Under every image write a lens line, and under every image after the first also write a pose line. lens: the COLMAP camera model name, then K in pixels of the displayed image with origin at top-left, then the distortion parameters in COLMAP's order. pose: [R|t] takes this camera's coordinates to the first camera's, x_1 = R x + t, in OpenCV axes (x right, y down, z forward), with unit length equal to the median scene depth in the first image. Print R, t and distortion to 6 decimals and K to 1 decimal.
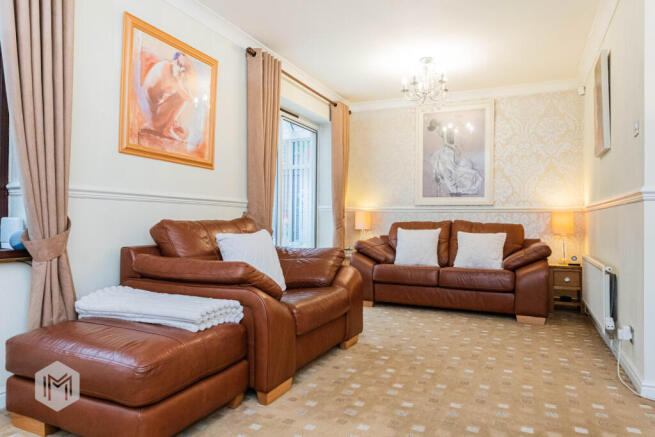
lens RADIAL K [[456.9, 0, 328.1], [0, 456.9, 218.2], [0, 0, 1]] dist [0.005280, -0.006248]
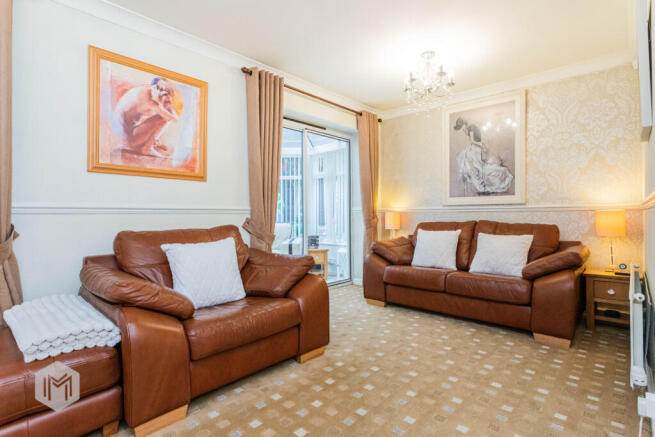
lens RADIAL K [[341.2, 0, 325.6], [0, 341.2, 218.2], [0, 0, 1]] dist [-0.012416, 0.005284]
pose [[0.946830, -0.014250, -0.321420, 0.235648], [0.019285, 0.999736, 0.012487, -0.018278], [0.321157, -0.018021, 0.946854, 0.255746]]
